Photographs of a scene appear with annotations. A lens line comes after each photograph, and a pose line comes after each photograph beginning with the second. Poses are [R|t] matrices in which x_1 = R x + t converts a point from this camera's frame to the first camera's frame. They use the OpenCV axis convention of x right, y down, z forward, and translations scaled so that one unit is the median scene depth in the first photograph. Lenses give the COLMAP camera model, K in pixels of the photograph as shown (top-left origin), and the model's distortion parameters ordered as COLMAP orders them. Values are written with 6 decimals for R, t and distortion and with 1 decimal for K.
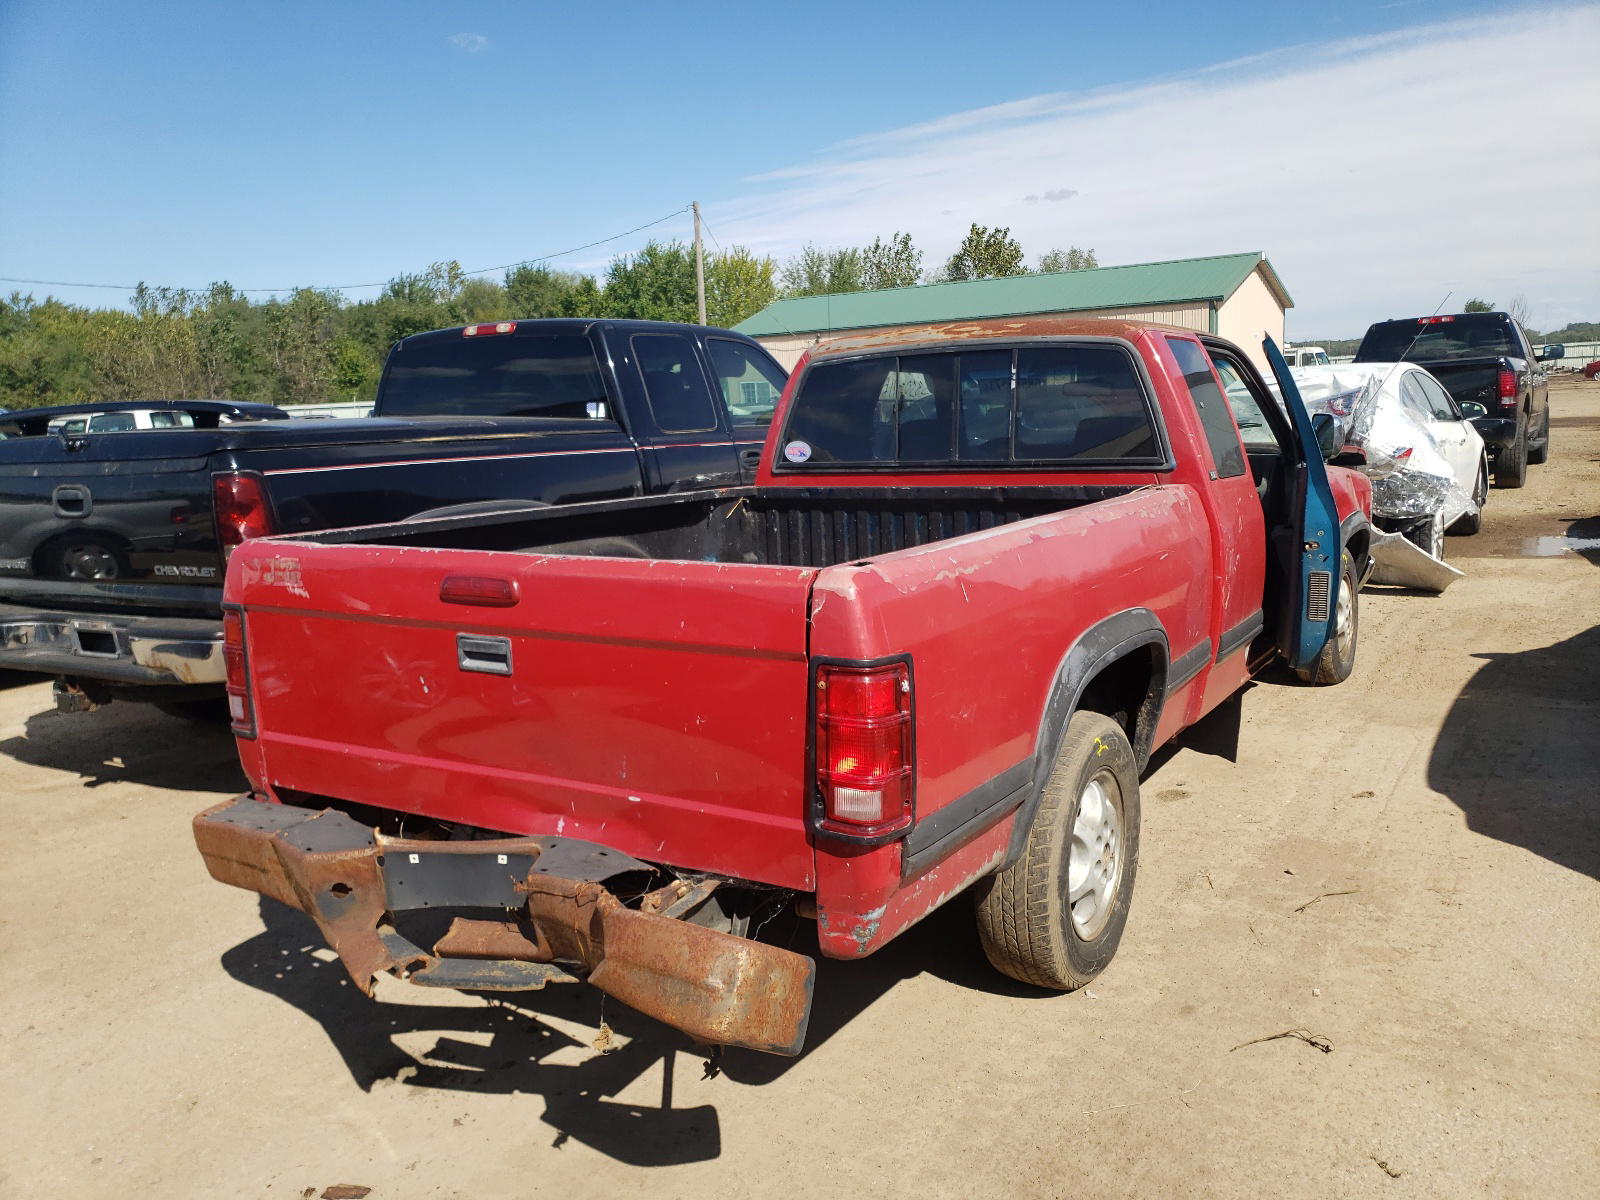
lens RADIAL K [[1199.0, 0, 804.3], [0, 1199.0, 615.1], [0, 0, 1]] dist [0.029461, -0.041256]
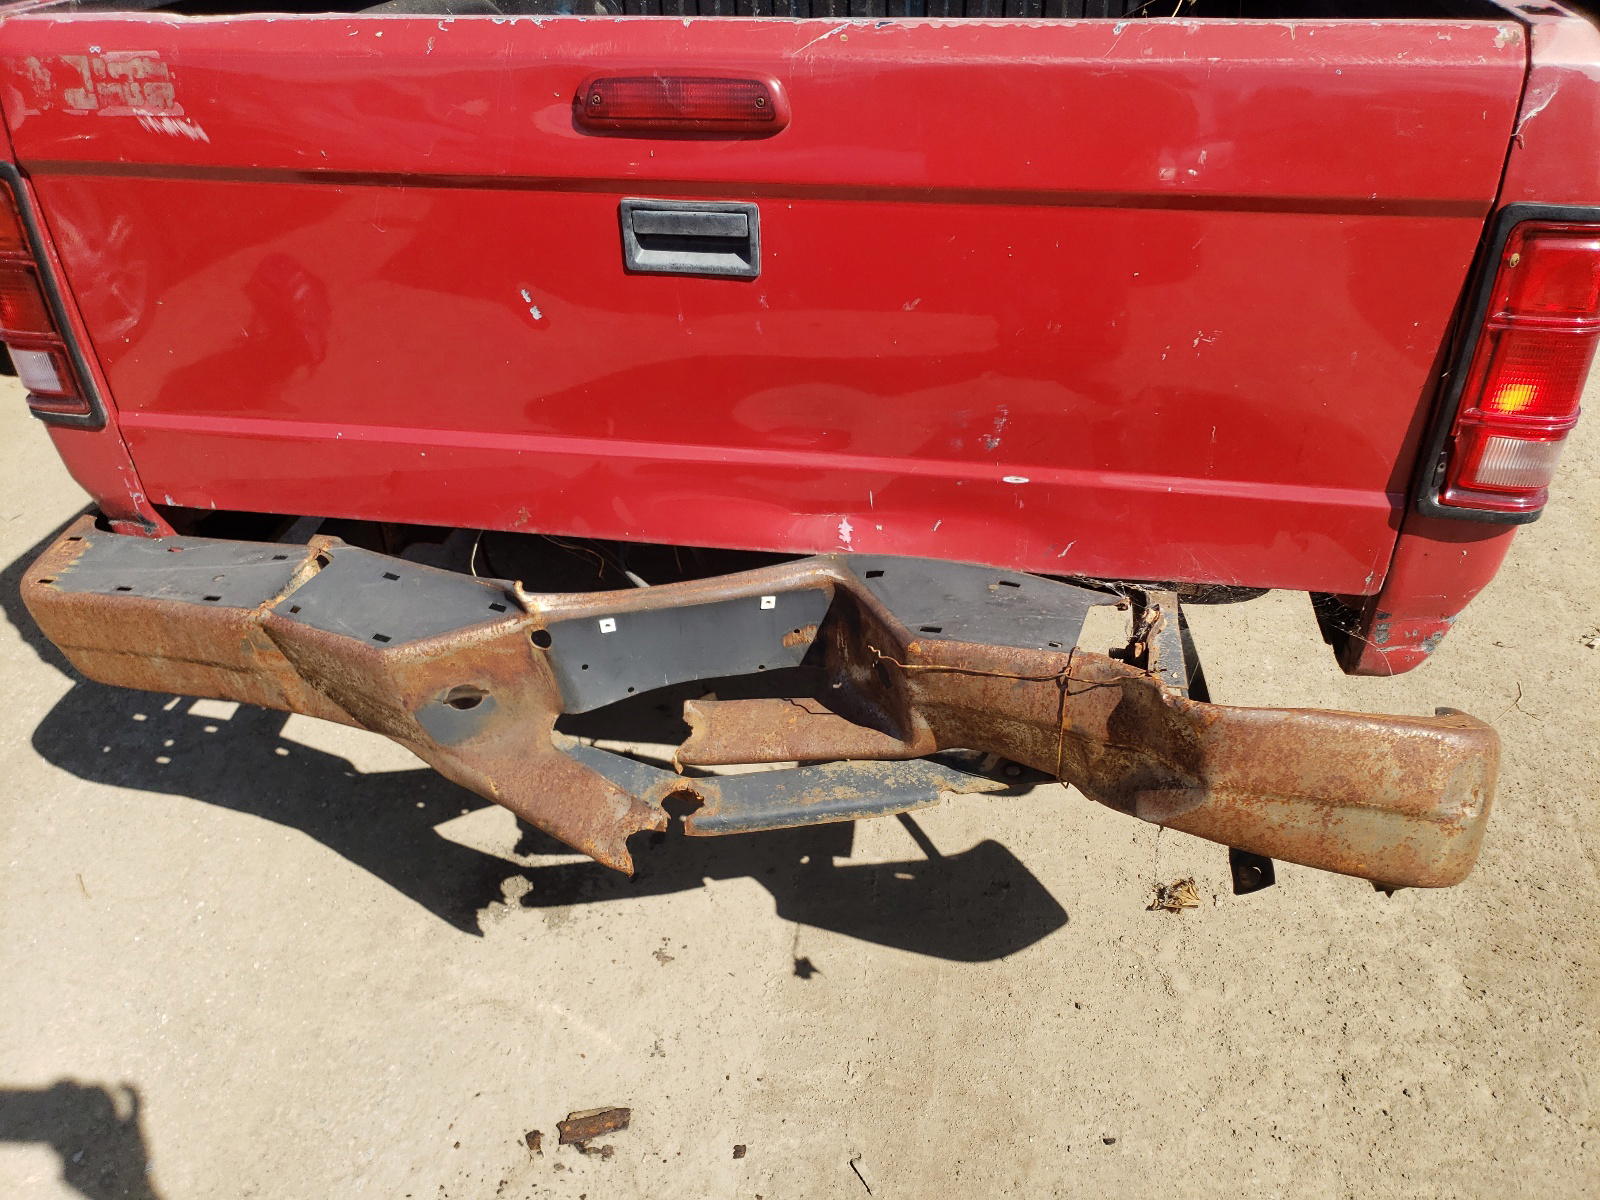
lens RADIAL K [[1199.0, 0, 804.8], [0, 1199.0, 585.3], [0, 0, 1]] dist [0.029461, -0.041256]
pose [[0.935995, -0.178025, 0.303678, -0.397596], [0.048239, 0.919420, 0.390307, -0.029166], [-0.348692, -0.350676, 0.869160, 0.477755]]
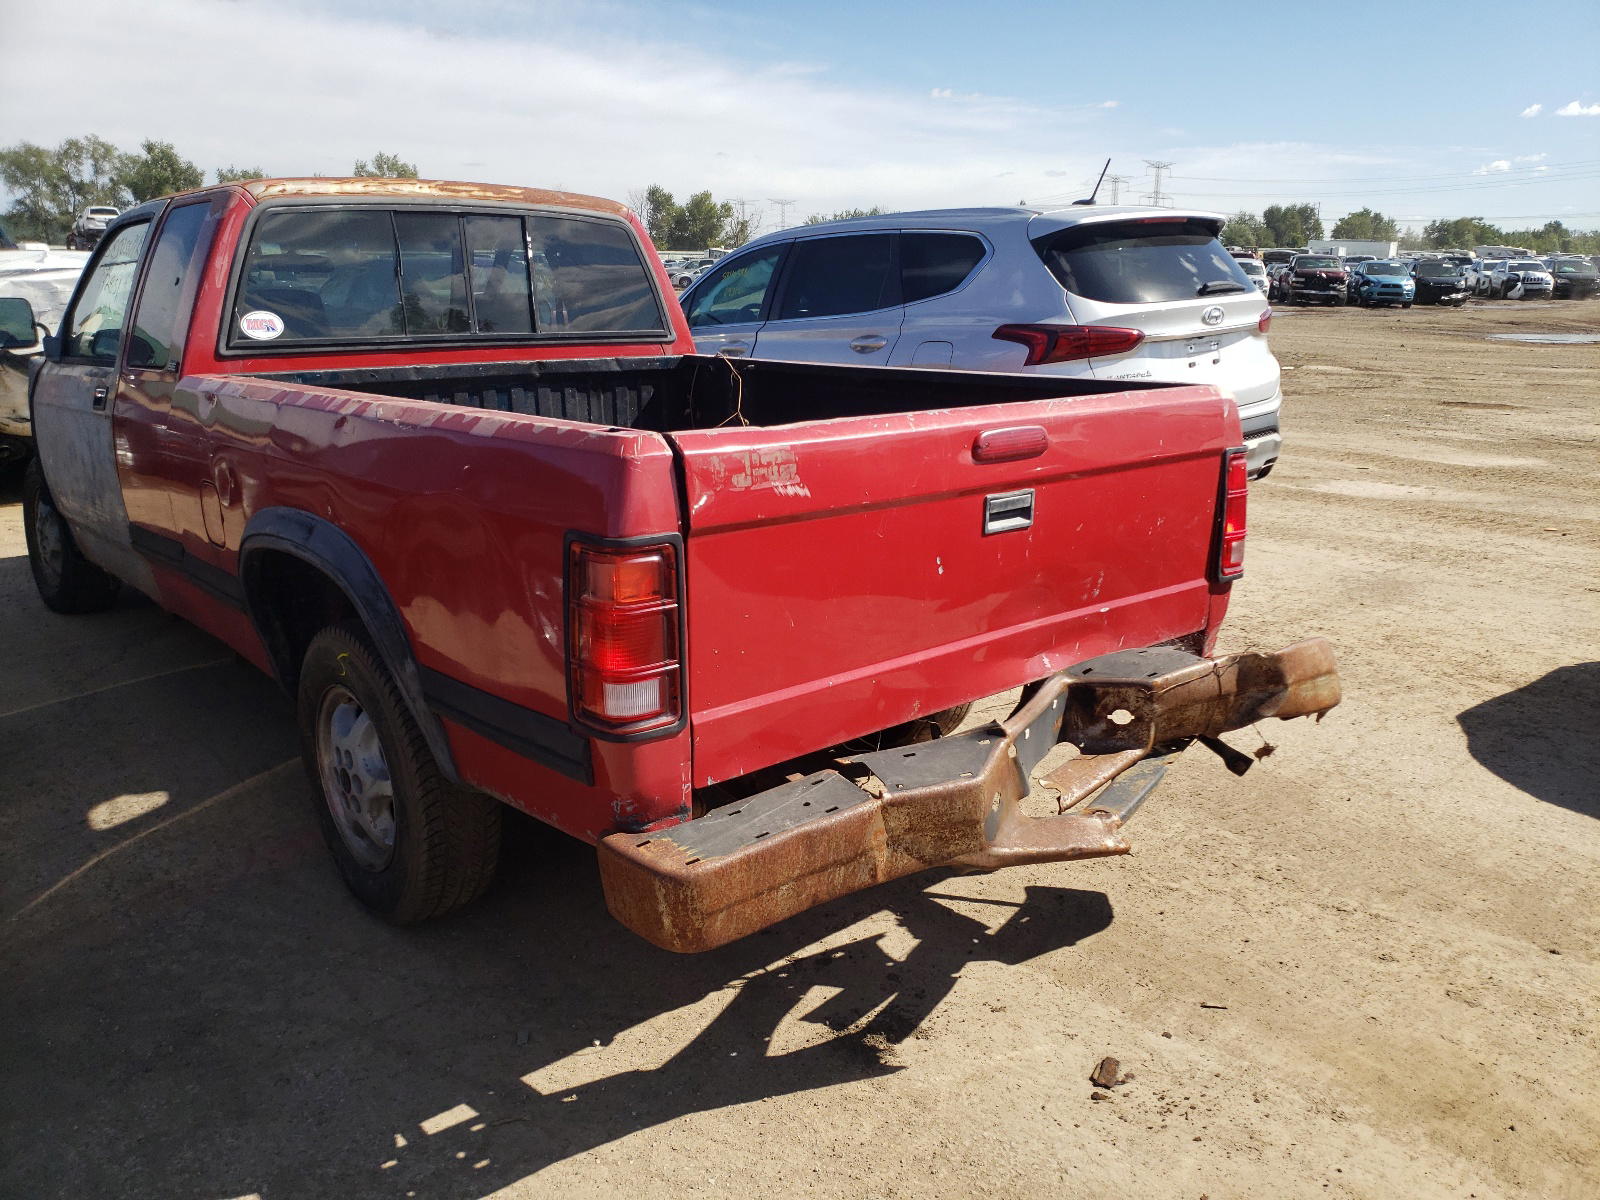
lens RADIAL K [[1232.5, 0, 813.9], [0, 1232.5, 593.3], [0, 0, 1]] dist [0.014446, -0.002848]
pose [[0.308273, -0.196555, 0.930771, -1.230188], [0.147740, 0.976442, 0.157268, -0.081247], [-0.939756, 0.089031, 0.330050, 0.815555]]
